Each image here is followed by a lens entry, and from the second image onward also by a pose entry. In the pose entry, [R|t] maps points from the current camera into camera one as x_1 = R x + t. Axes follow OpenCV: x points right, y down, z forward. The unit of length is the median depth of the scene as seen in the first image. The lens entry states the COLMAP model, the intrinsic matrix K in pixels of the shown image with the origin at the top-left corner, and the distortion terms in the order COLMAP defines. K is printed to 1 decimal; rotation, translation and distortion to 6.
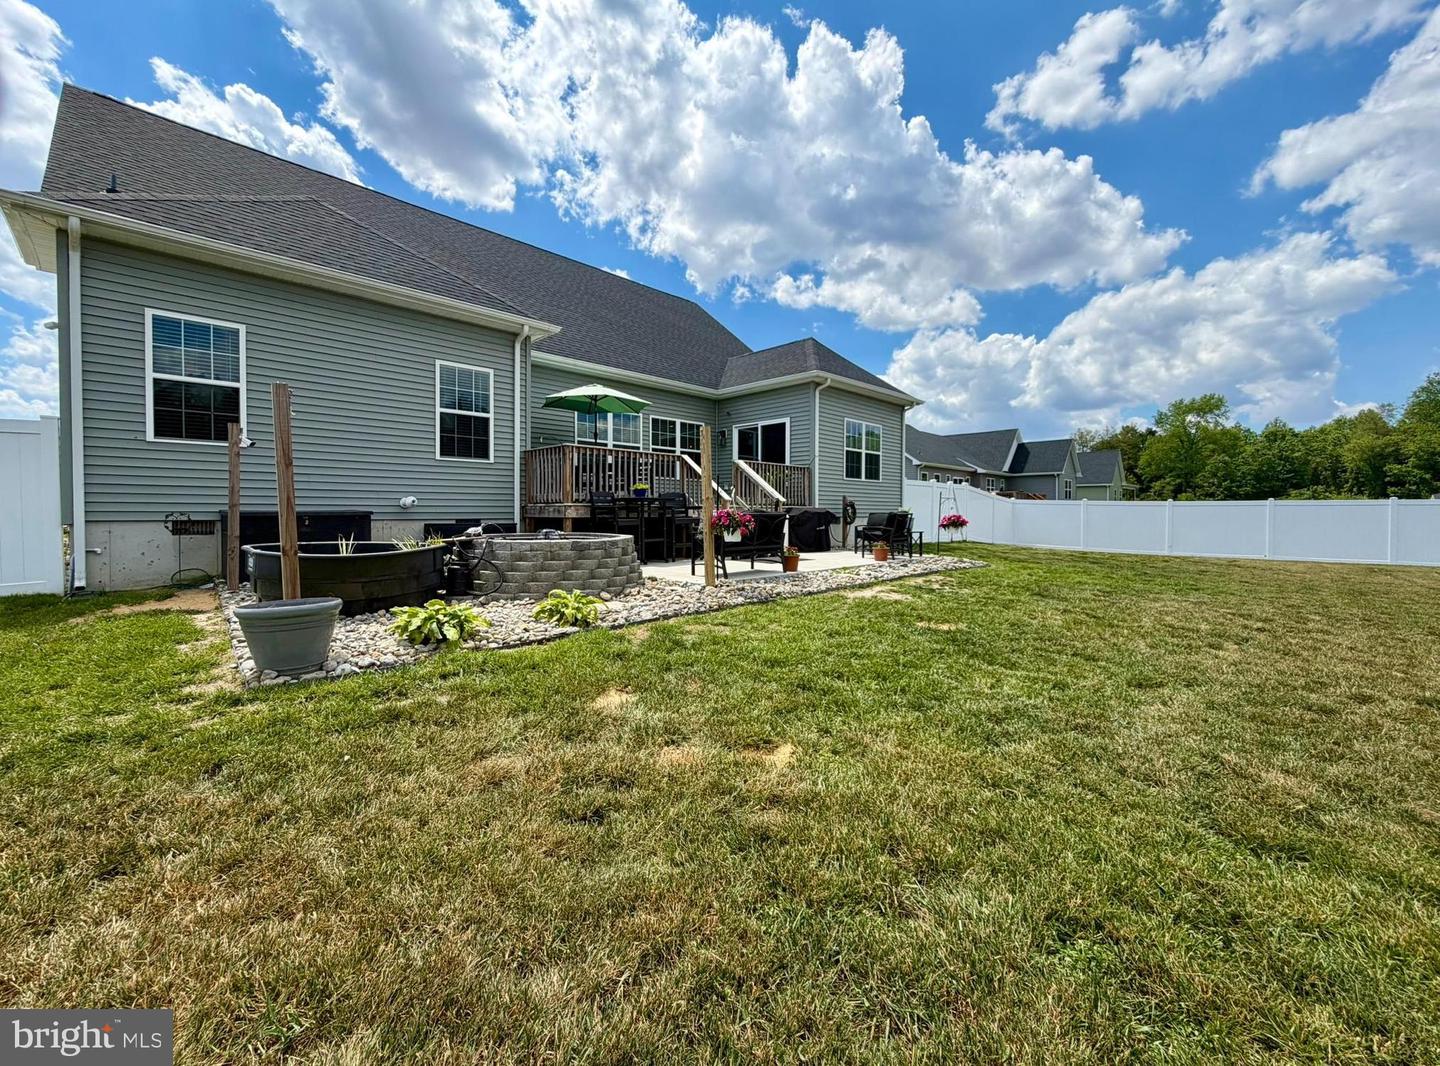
lens RADIAL K [[619.0, 0, 720.0], [0, 619.0, 533.0], [0, 0, 1]] dist [-0.003454, -0.000219]
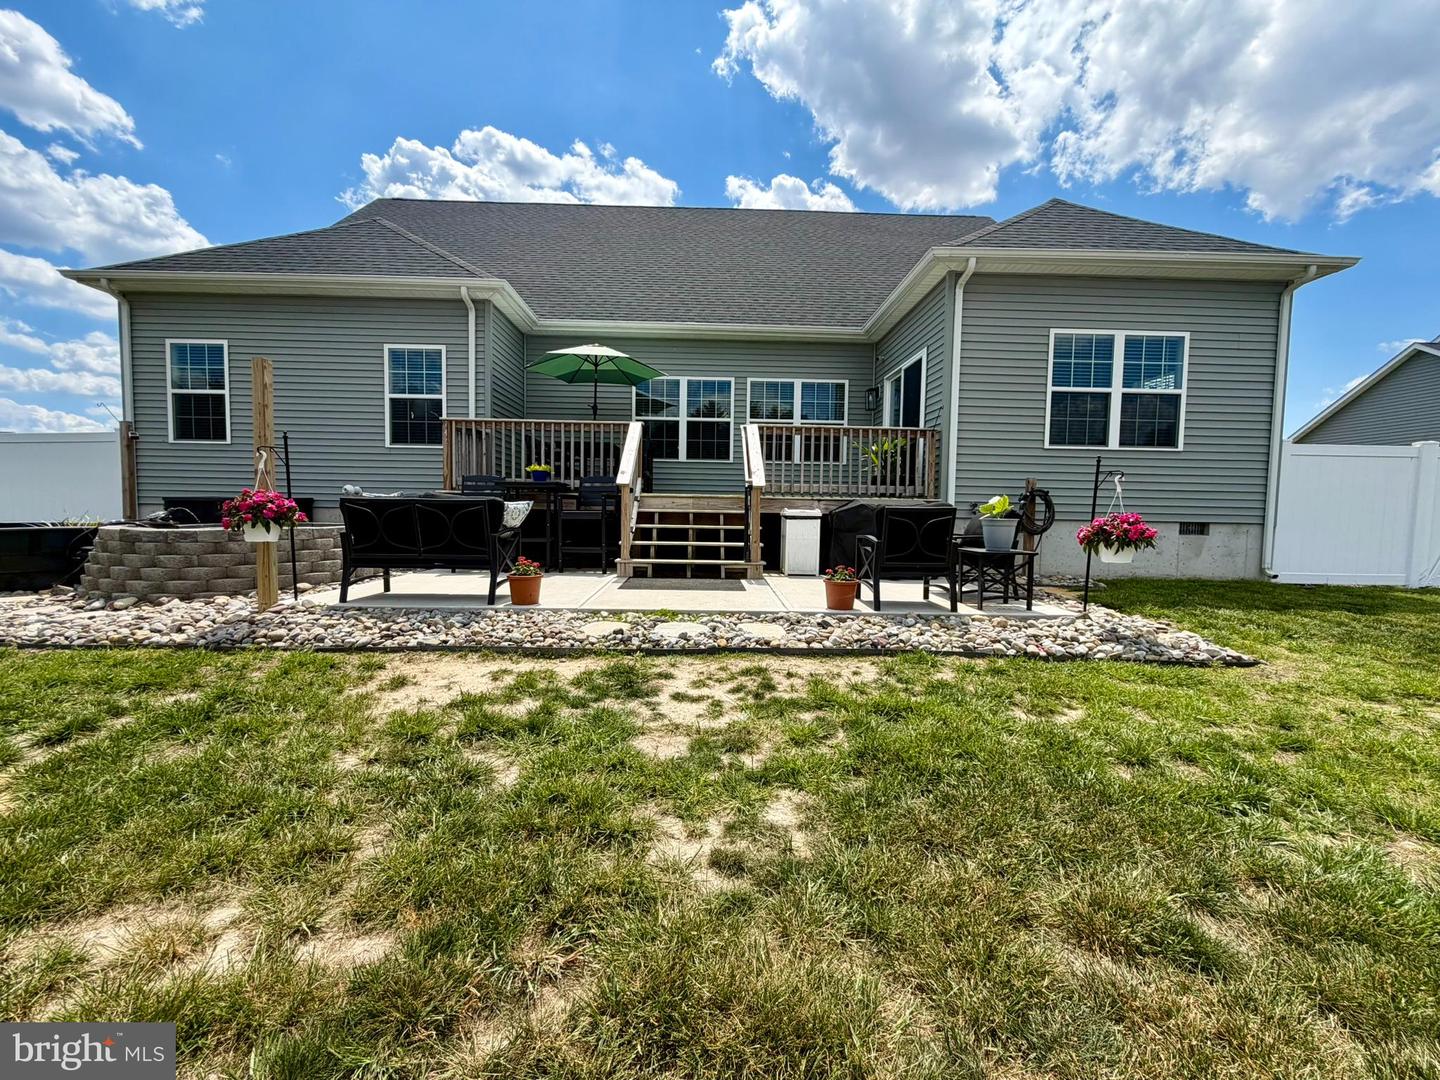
lens RADIAL K [[574.0, 0, 720.0], [0, 574.0, 540.0], [0, 0, 1]] dist [0.000223, 0.000272]
pose [[0.695035, 0.056390, -0.716761, 0.325192], [-0.038339, 0.998408, 0.041371, -0.016695], [0.717953, -0.001274, 0.696091, 0.422344]]
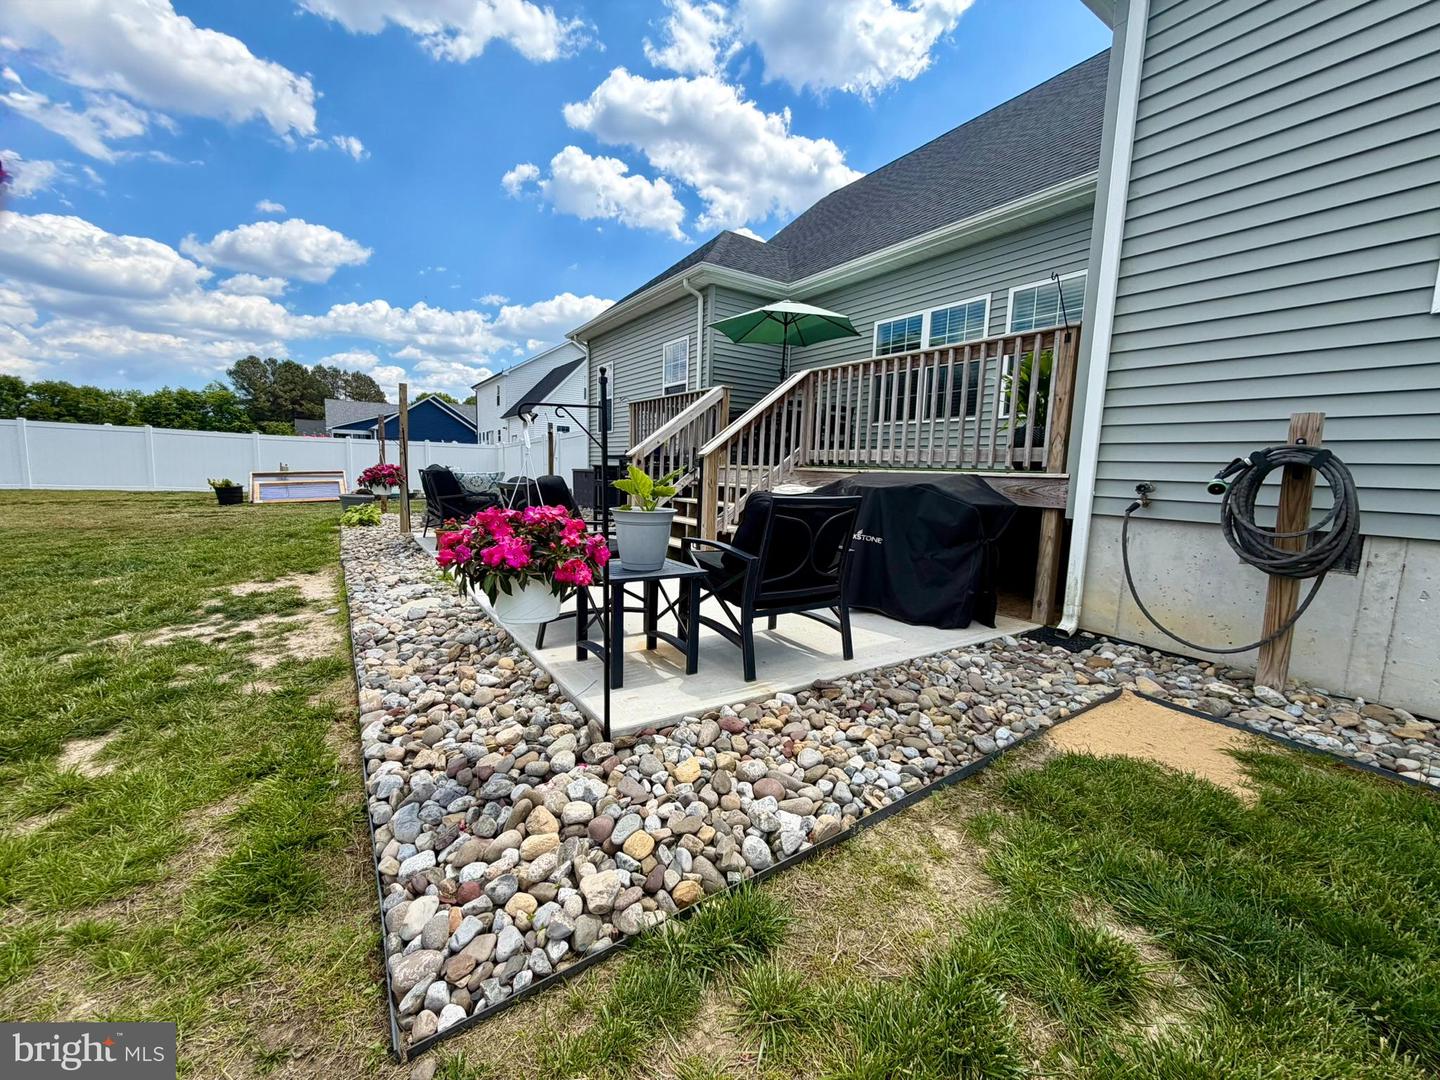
lens RADIAL K [[574.0, 0, 720.0], [0, 574.0, 540.0], [0, 0, 1]] dist [0.000223, 0.000272]
pose [[-0.234246, 0.123333, -0.964322, 0.361983], [-0.046119, 0.989394, 0.137742, -0.035289], [0.971083, 0.076739, -0.226074, 0.782025]]
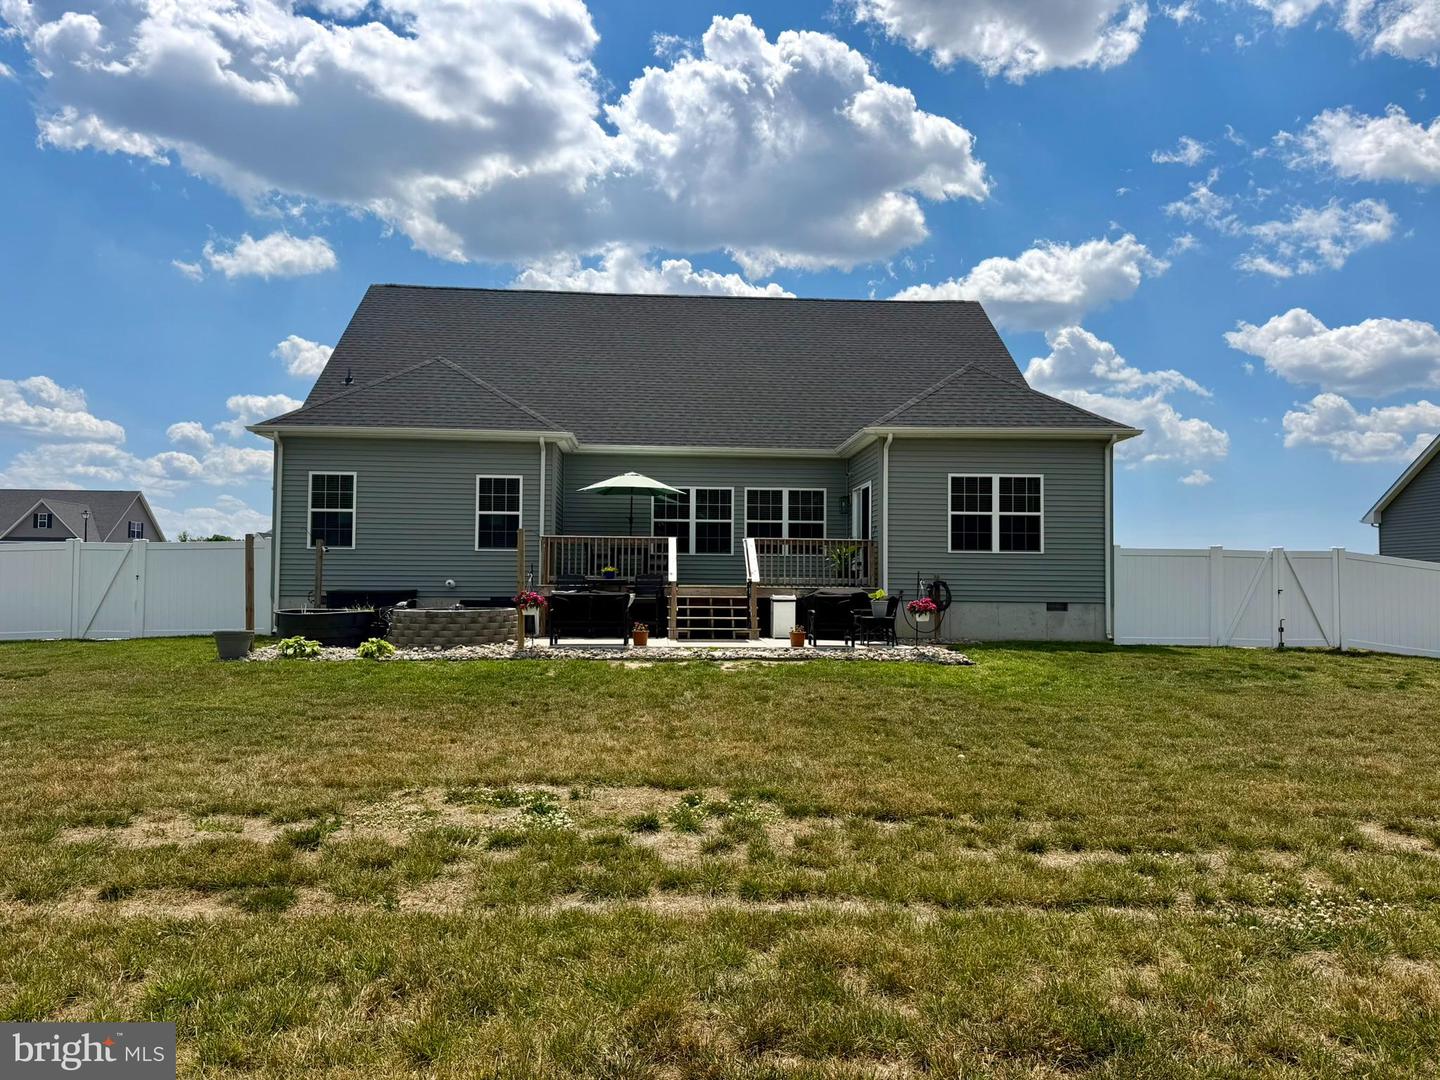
lens RADIAL K [[983.1, 0, 720.0], [0, 983.1, 540.0], [0, 0, 1]] dist [0.102217, 0.000624]
pose [[0.719418, -0.019079, -0.694315, 0.776678], [-0.029731, 0.997861, -0.058225, -0.019510], [0.693941, 0.062531, 0.717312, -0.083156]]
